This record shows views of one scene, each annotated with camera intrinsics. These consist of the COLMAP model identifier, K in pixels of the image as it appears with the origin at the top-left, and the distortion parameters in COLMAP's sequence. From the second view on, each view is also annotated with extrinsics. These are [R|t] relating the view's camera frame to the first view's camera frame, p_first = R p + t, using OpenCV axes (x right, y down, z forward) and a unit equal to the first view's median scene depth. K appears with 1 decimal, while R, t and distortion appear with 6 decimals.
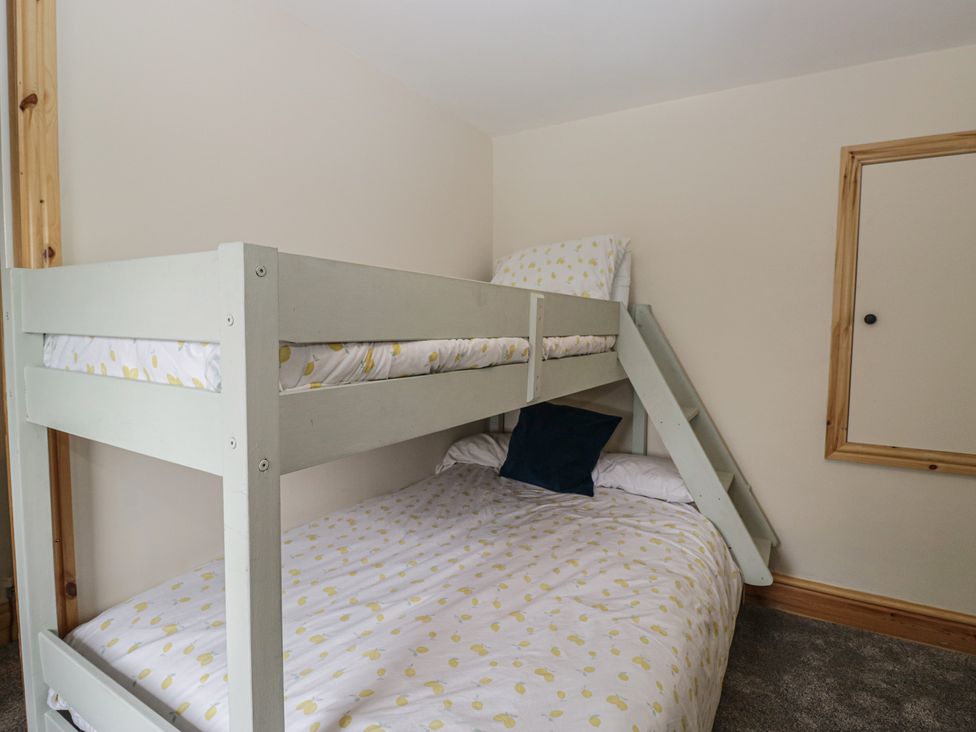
lens RADIAL K [[516.5, 0, 489.4], [0, 516.5, 367.4], [0, 0, 1]] dist [-0.006911, -0.000971]
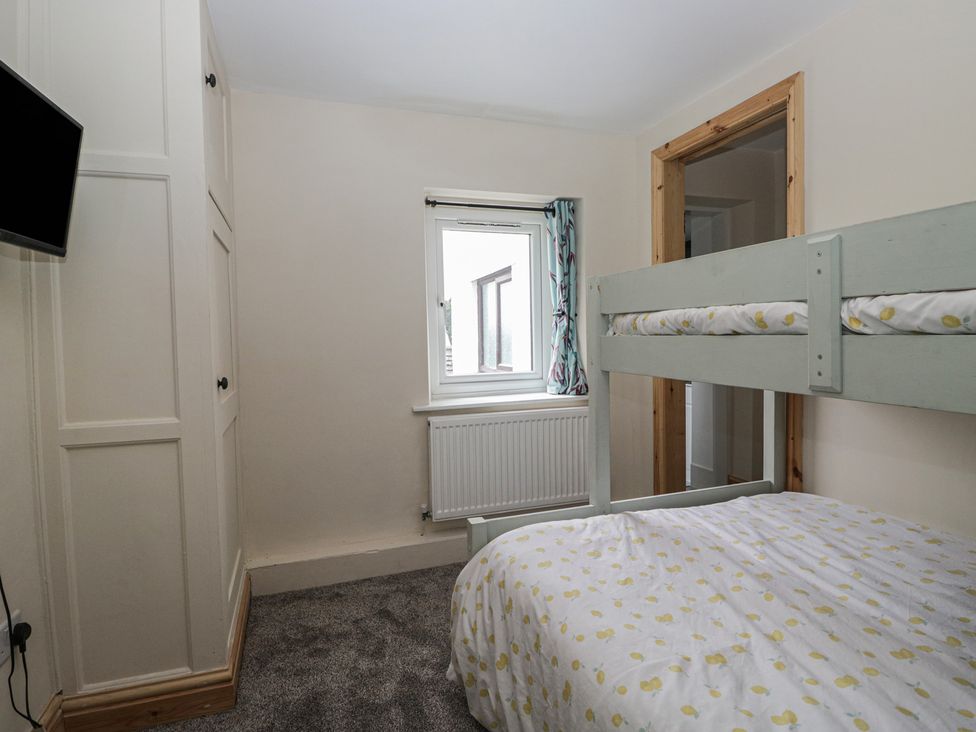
lens RADIAL K [[544.8, 0, 488.3], [0, 544.8, 361.0], [0, 0, 1]] dist [-0.004823, -0.000906]
pose [[-0.645862, 0.038373, -0.762489, 1.115184], [-0.054058, 0.993931, 0.095810, -0.025442], [0.761538, 0.103099, -0.639867, 1.327751]]
